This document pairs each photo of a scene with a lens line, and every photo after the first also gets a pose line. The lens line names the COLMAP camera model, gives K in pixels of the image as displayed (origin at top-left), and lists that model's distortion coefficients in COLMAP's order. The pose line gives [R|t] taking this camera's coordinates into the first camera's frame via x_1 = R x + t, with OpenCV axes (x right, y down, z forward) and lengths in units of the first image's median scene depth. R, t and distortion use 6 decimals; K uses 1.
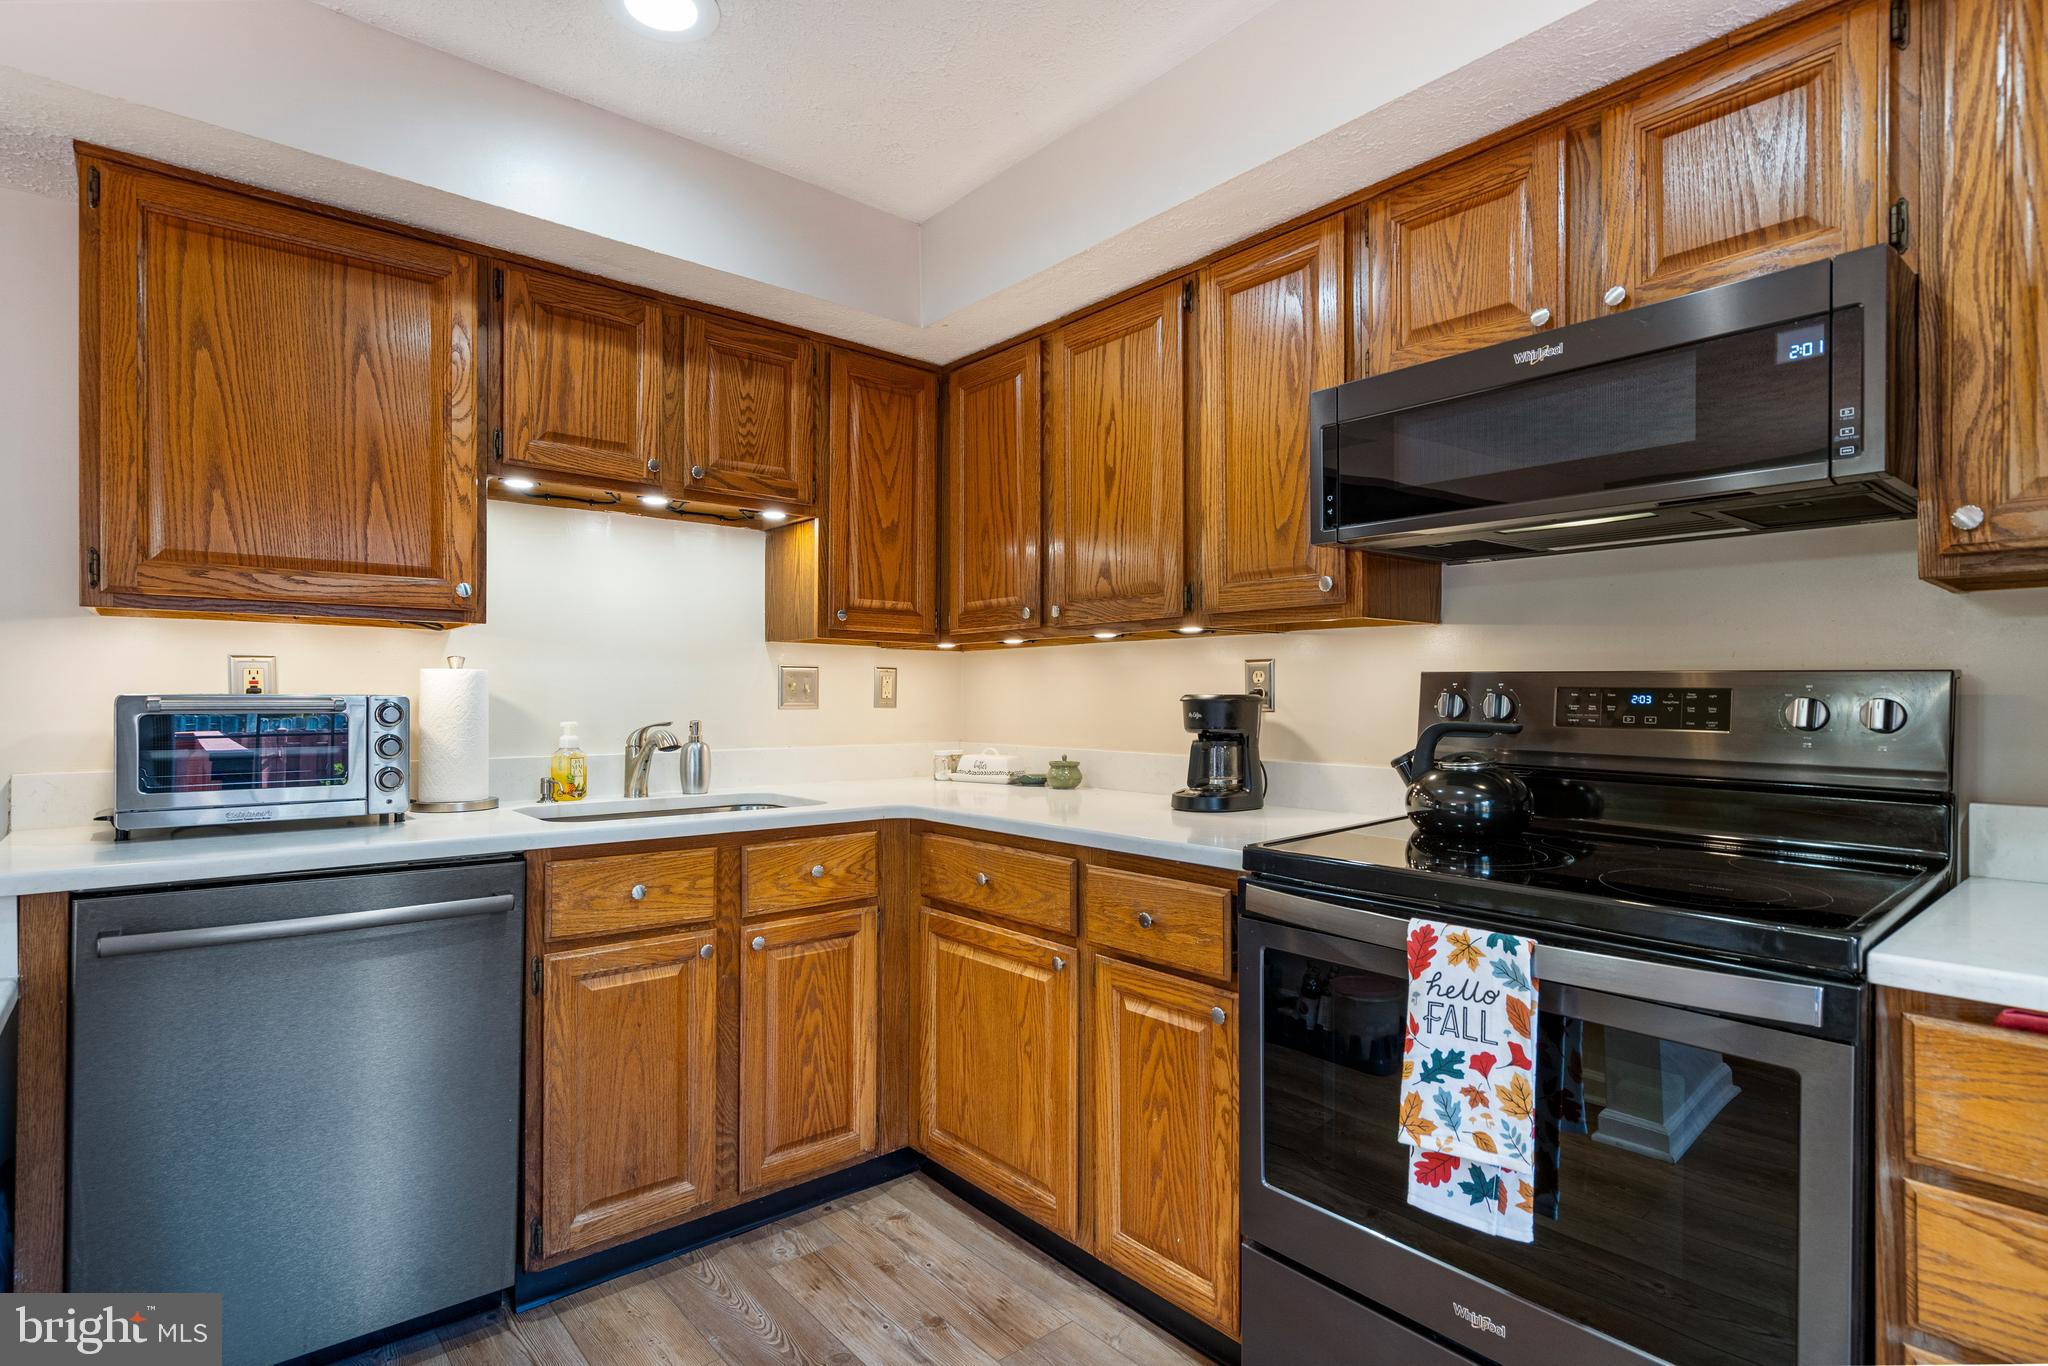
lens RADIAL K [[1016.1, 0, 1028.8], [0, 1016.1, 701.2], [0, 0, 1]] dist [-0.003252, 0.002550]
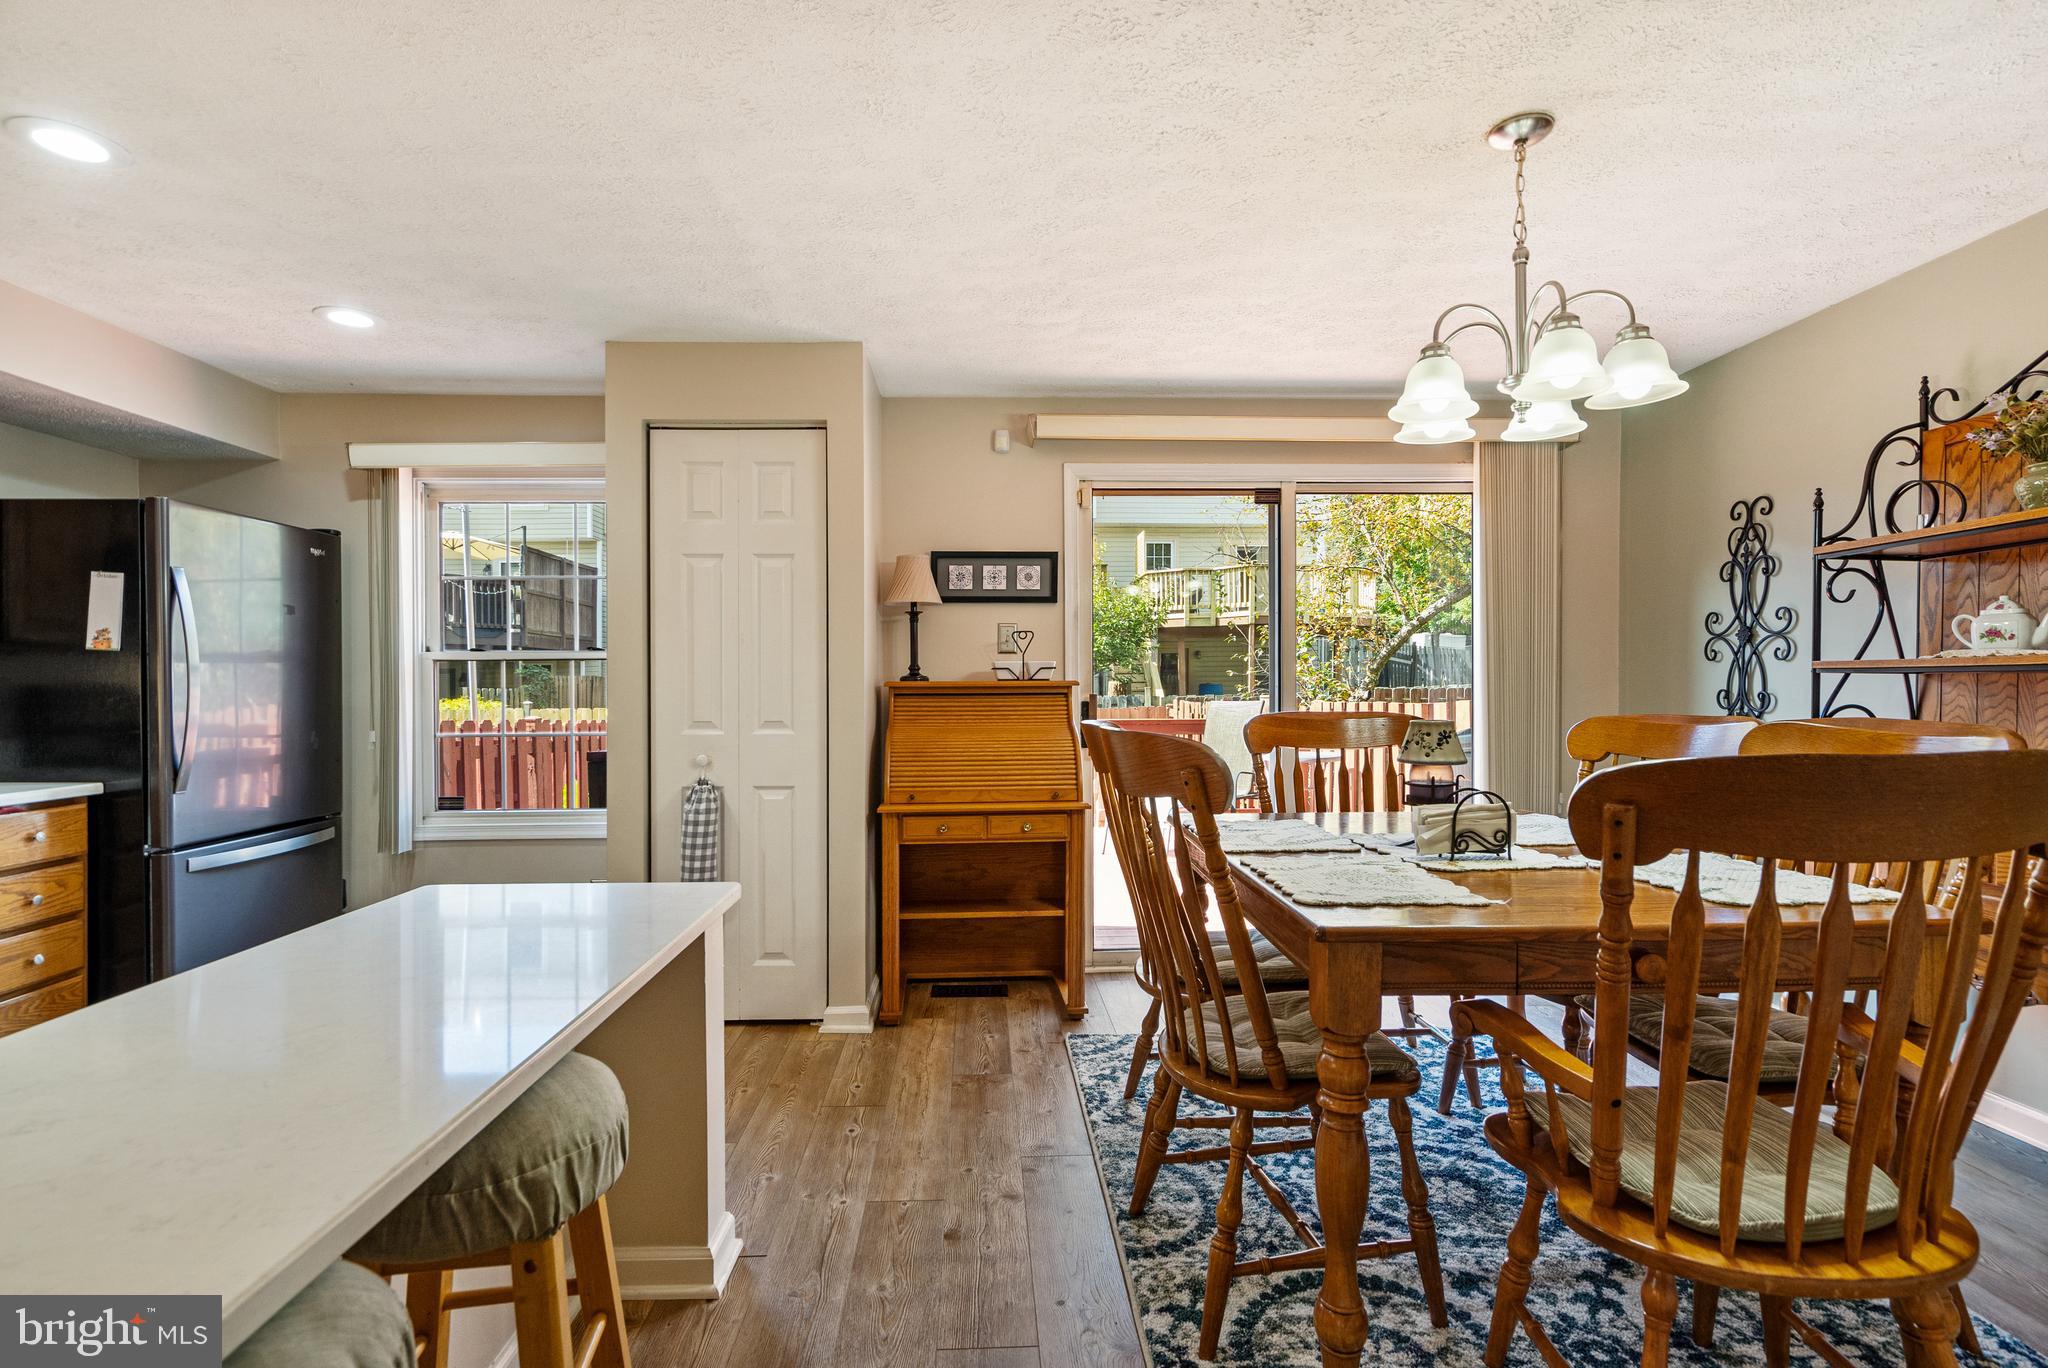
lens RADIAL K [[966.6, 0, 1014.9], [0, 966.6, 685.5], [0, 0, 1]] dist [-0.005217, 0.001379]
pose [[-0.784761, 0.001585, 0.619797, -1.450251], [0.004345, 0.999986, 0.002944, -0.017241], [-0.619783, 0.005003, -0.784757, 0.670831]]
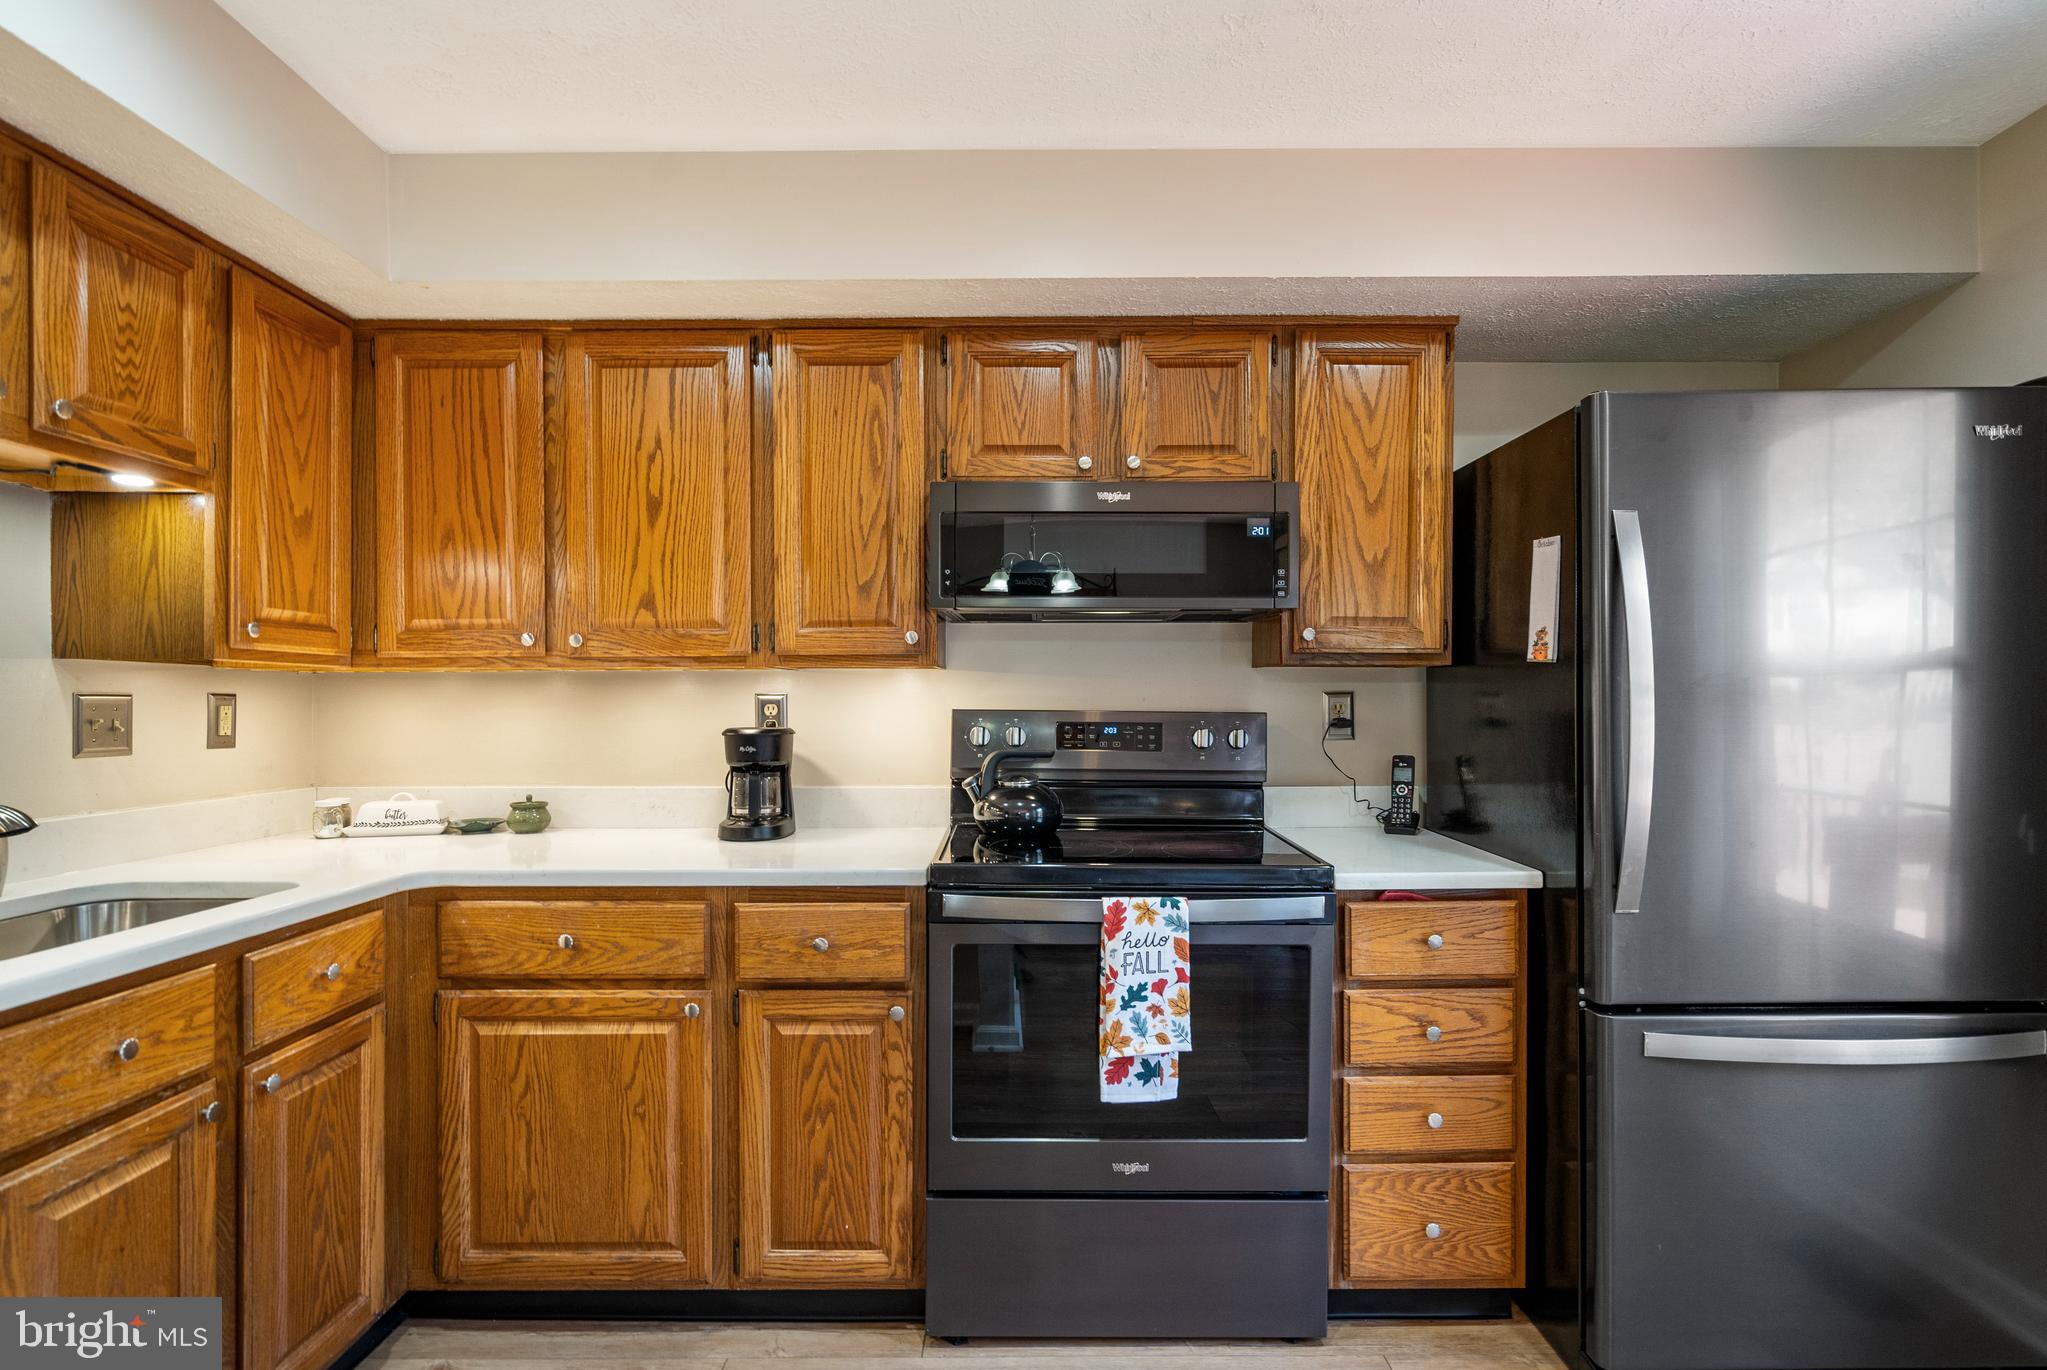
lens RADIAL K [[1015.6, 0, 1028.7], [0, 1015.6, 709.4], [0, 0, 1]] dist [-0.003252, 0.002550]
pose [[0.650007, -0.009577, 0.759868, -0.502637], [0.005930, 0.999954, 0.007530, -0.037740], [-0.759905, -0.000389, 0.650033, 0.114546]]
